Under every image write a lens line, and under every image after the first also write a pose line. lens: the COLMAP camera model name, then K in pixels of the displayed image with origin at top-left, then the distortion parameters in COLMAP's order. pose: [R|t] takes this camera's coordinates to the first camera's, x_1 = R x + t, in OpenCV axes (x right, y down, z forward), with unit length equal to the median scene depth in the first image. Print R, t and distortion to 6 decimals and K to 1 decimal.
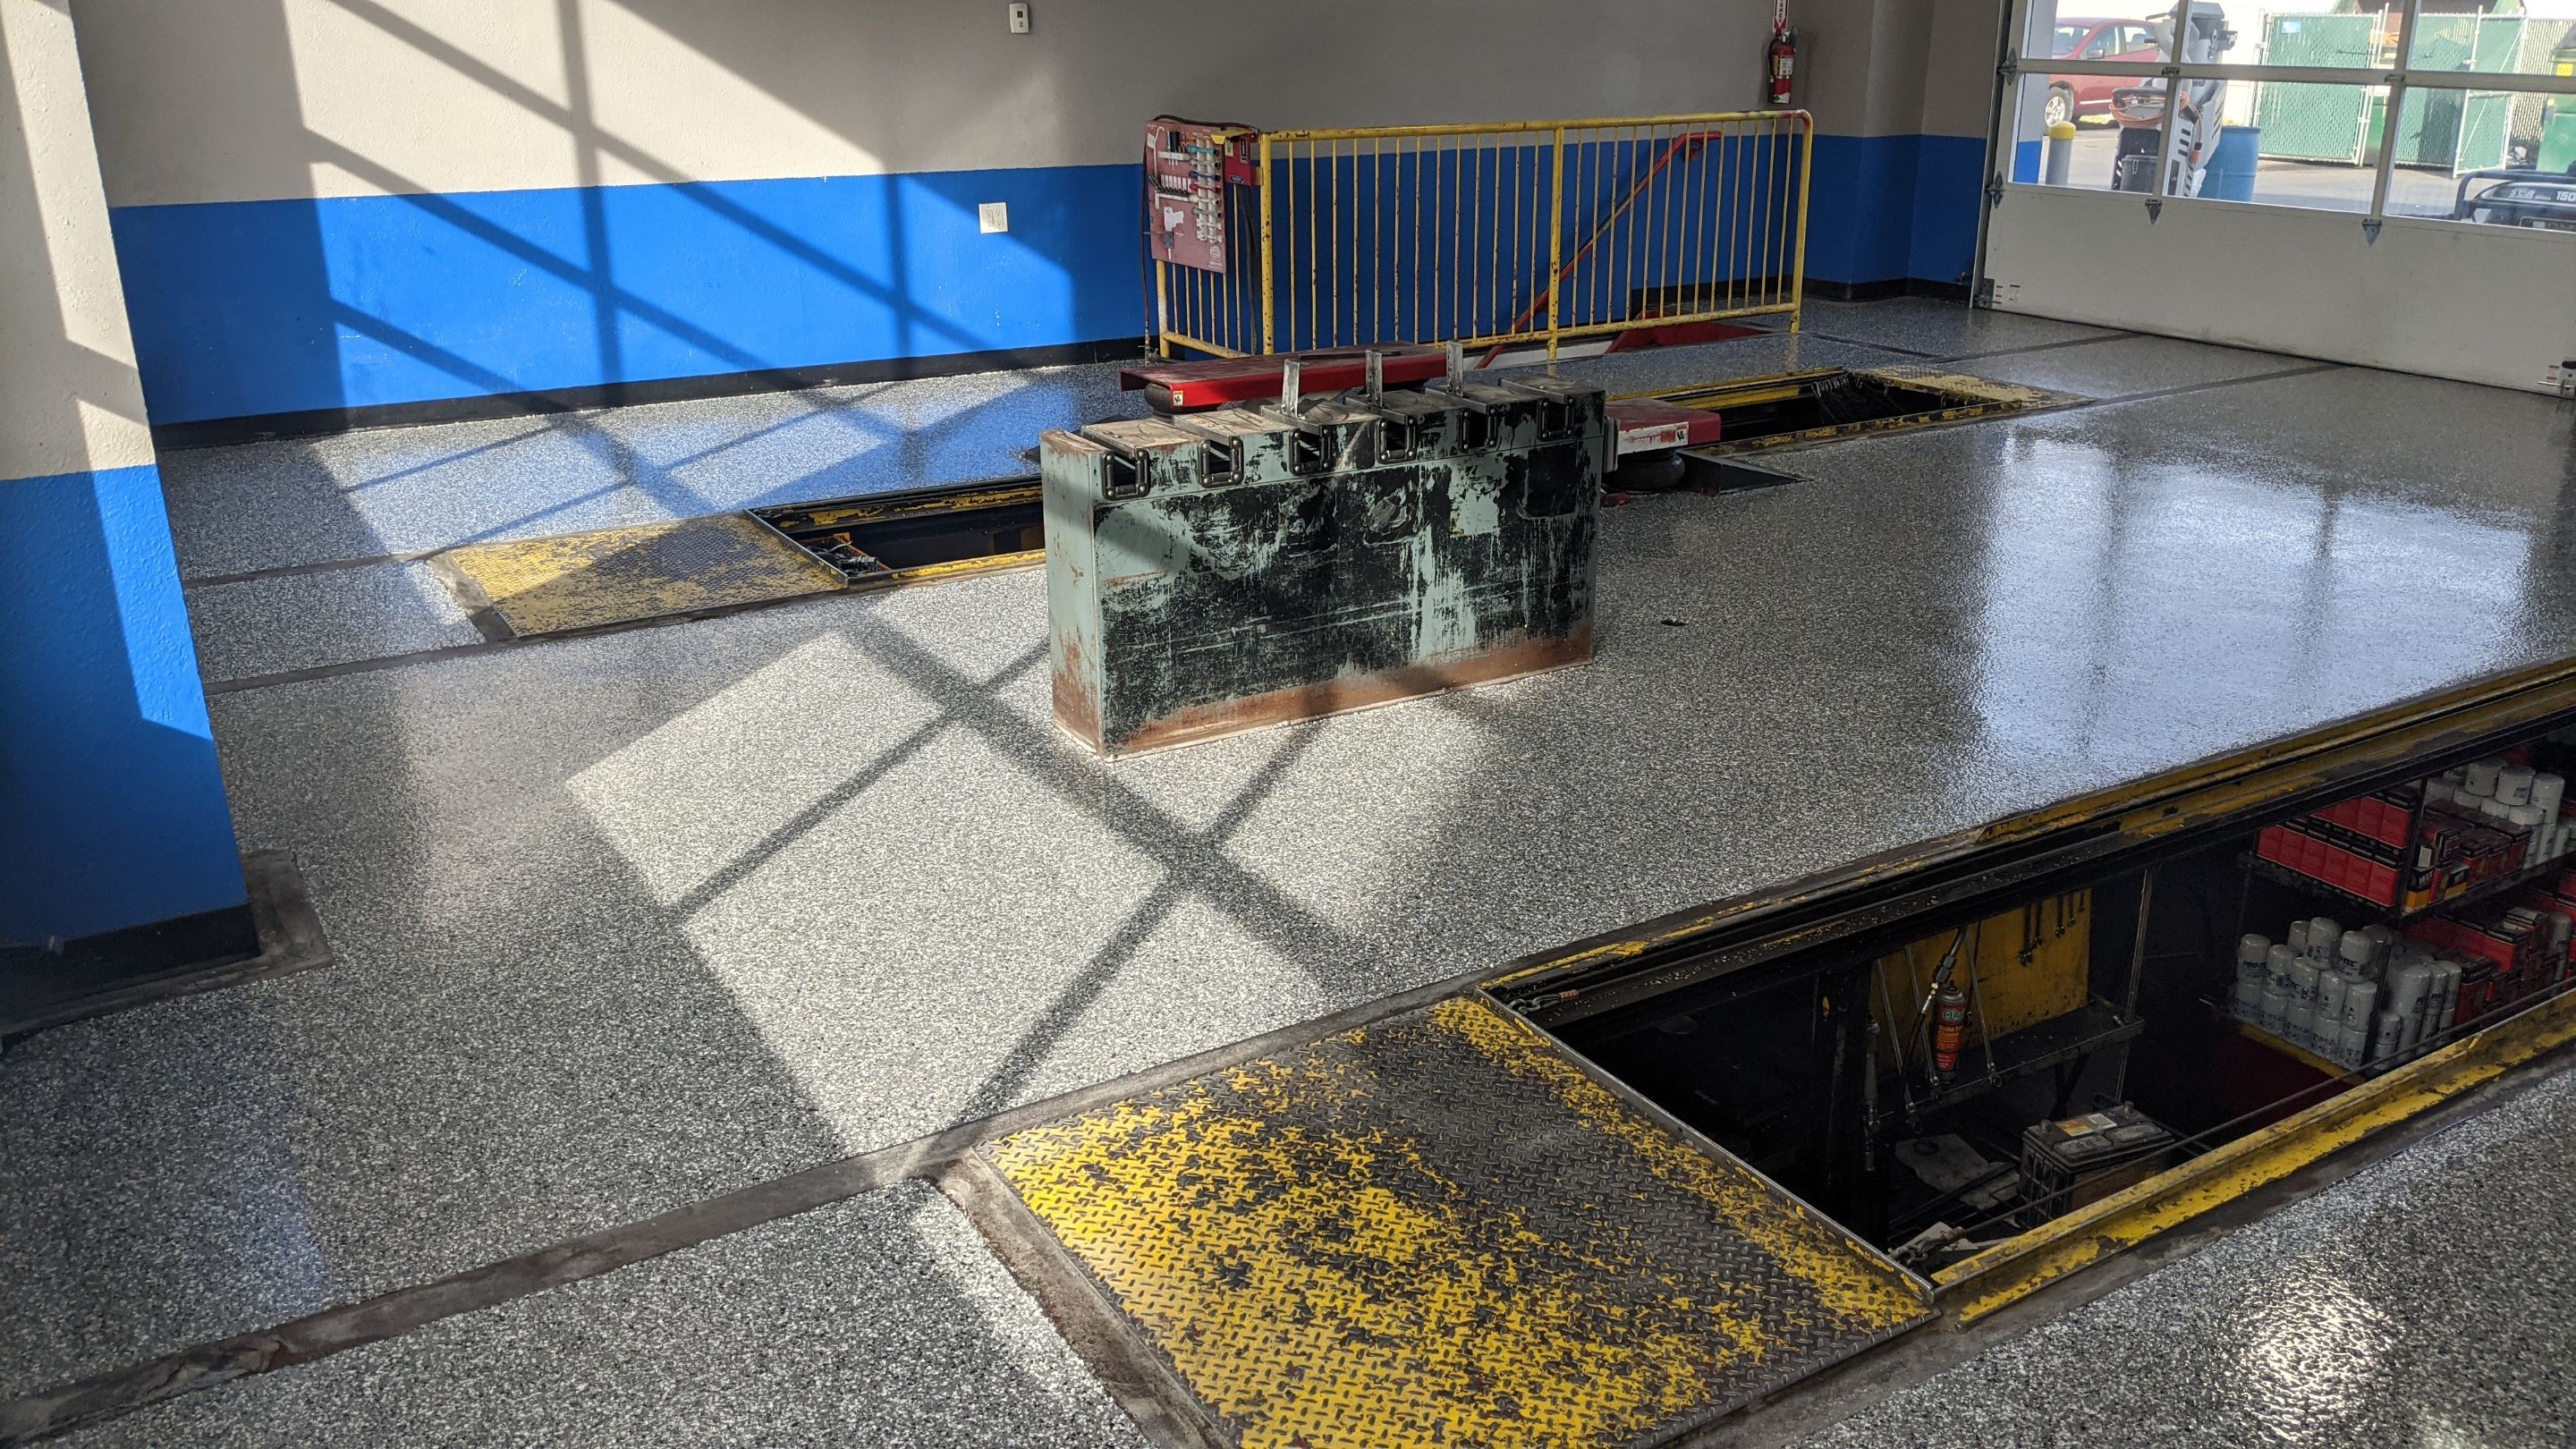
lens RADIAL K [[2021.9, 0, 1288.0], [0, 2021.9, 724.5], [0, 0, 1]] dist [0.070970, -0.116298]
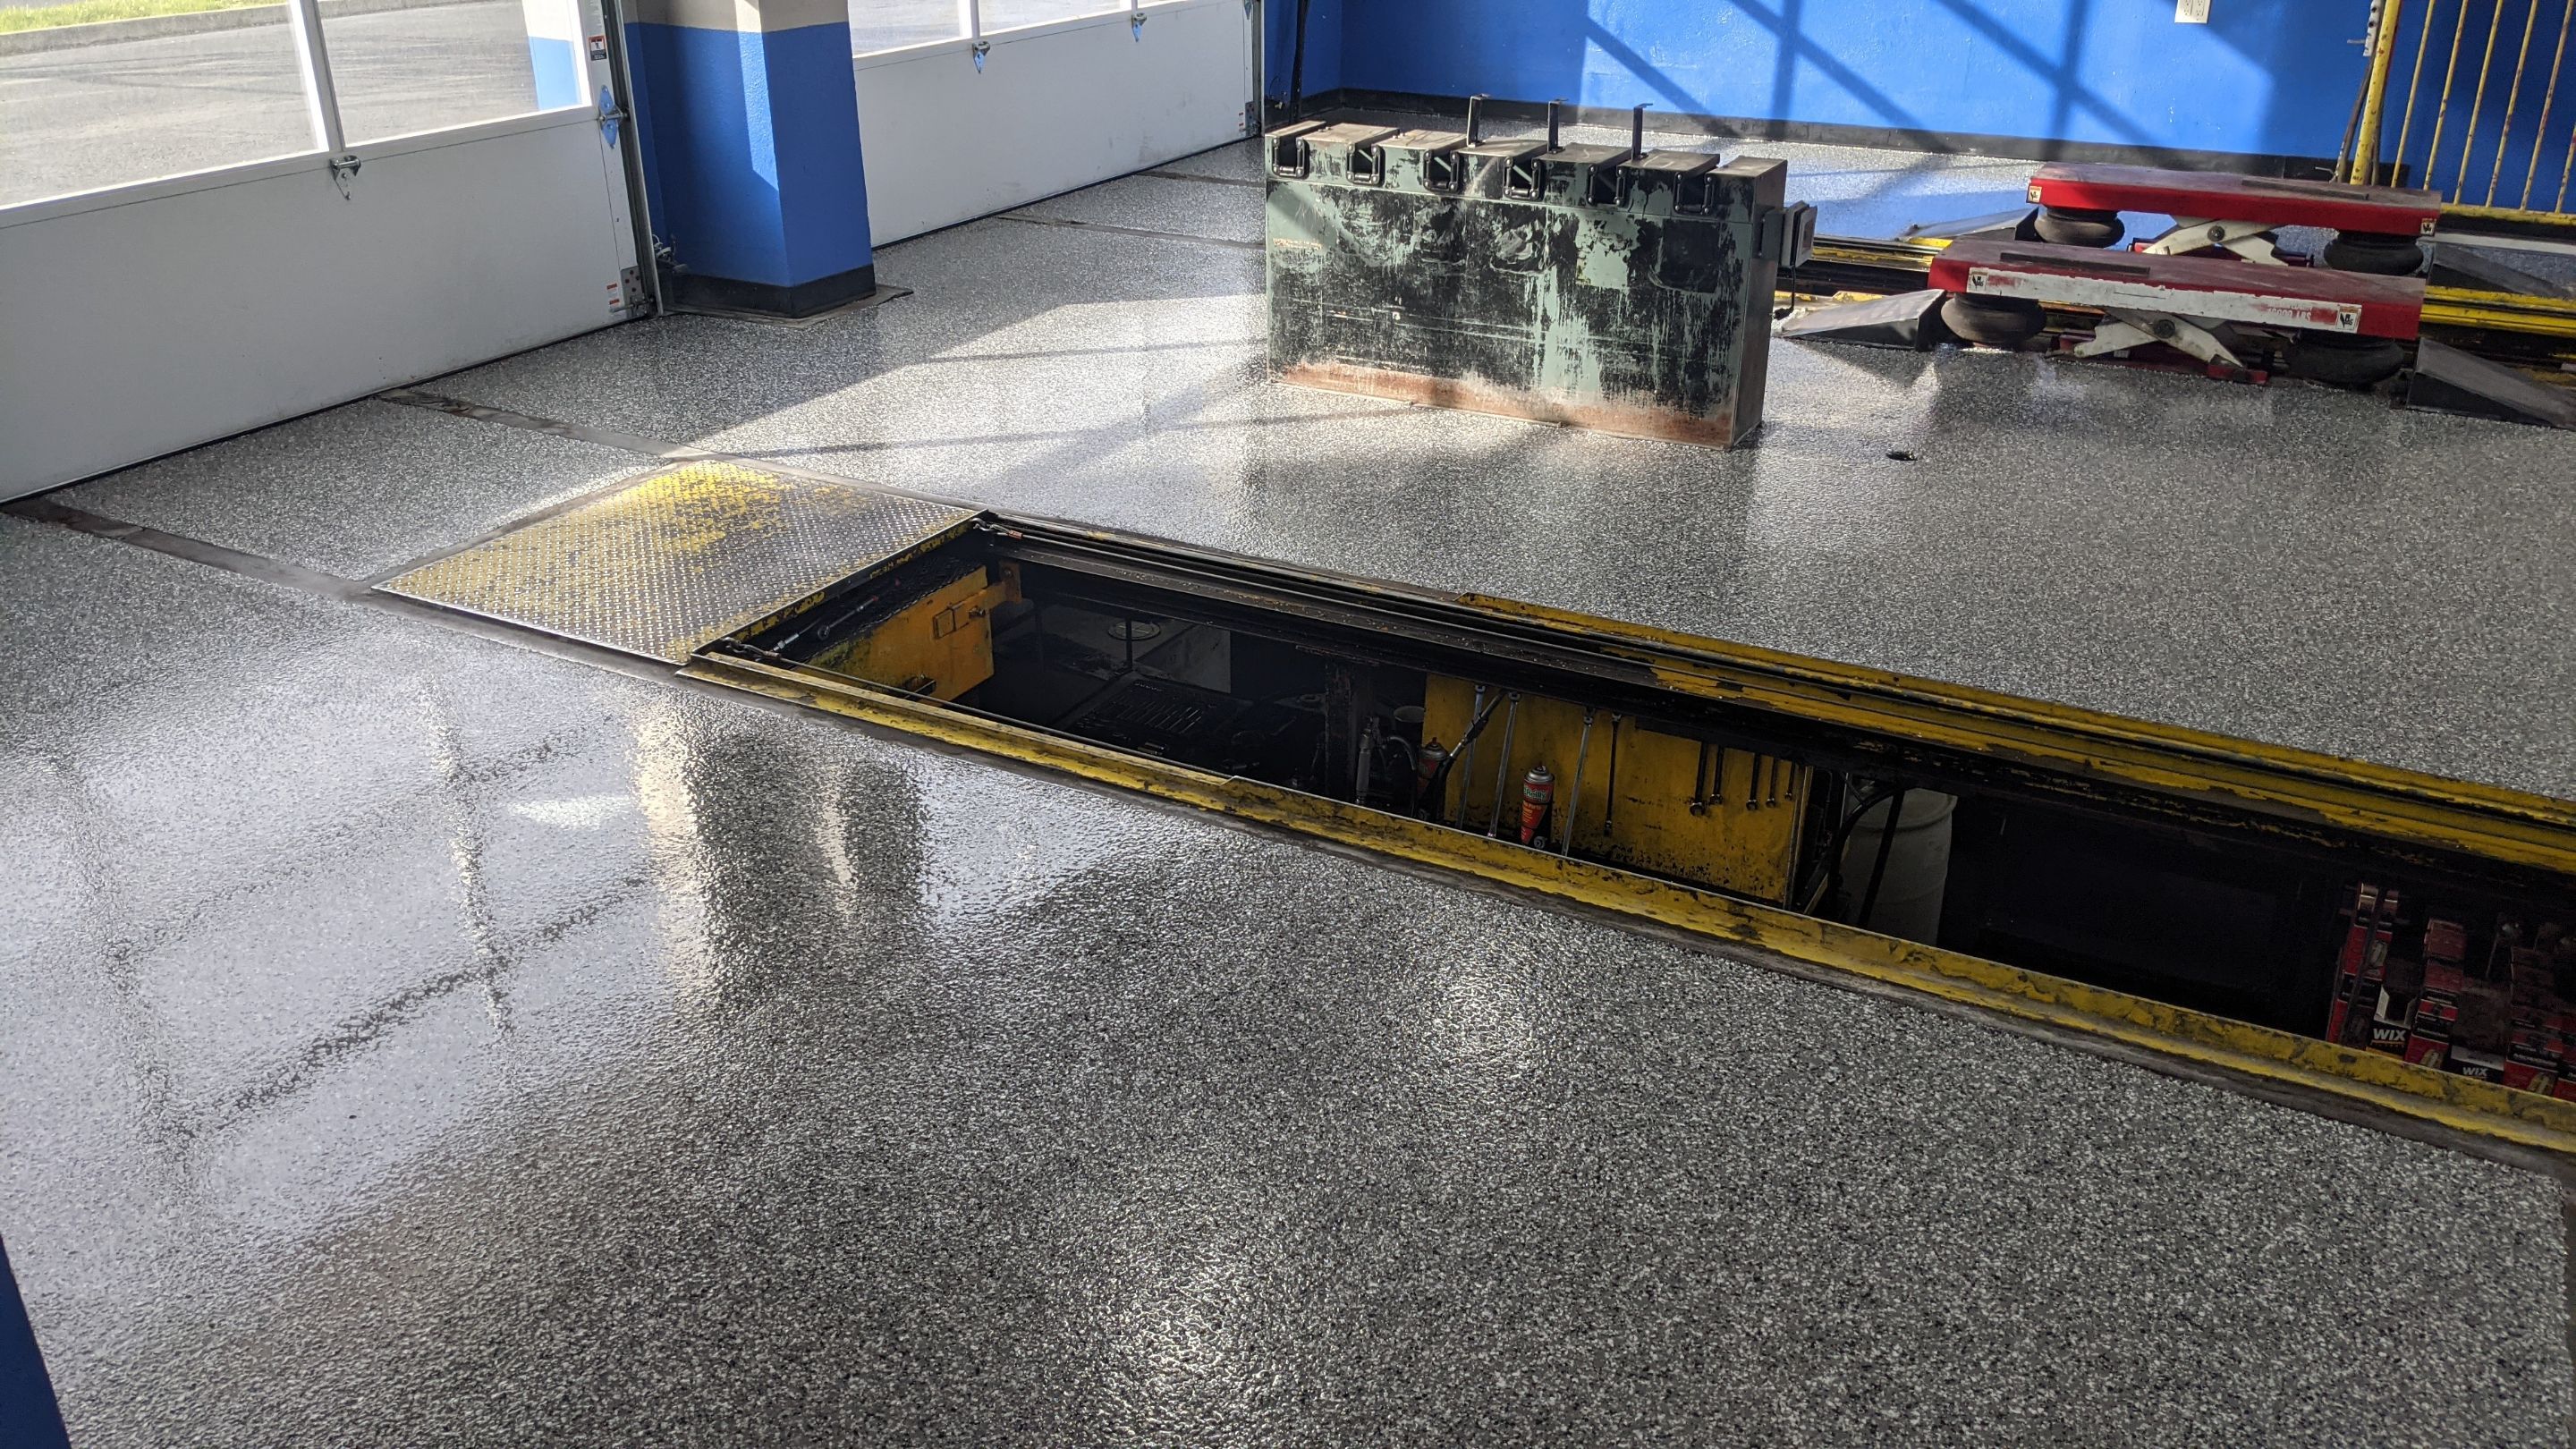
lens RADIAL K [[2021.9, 0, 1288.0], [0, 2021.9, 724.5], [0, 0, 1]] dist [0.070970, -0.116298]
pose [[0.492206, 0.367891, -0.788917, 0.982158], [-0.289831, 0.923853, 0.249989, -0.103703], [0.820812, 0.105606, 0.561351, 0.285068]]
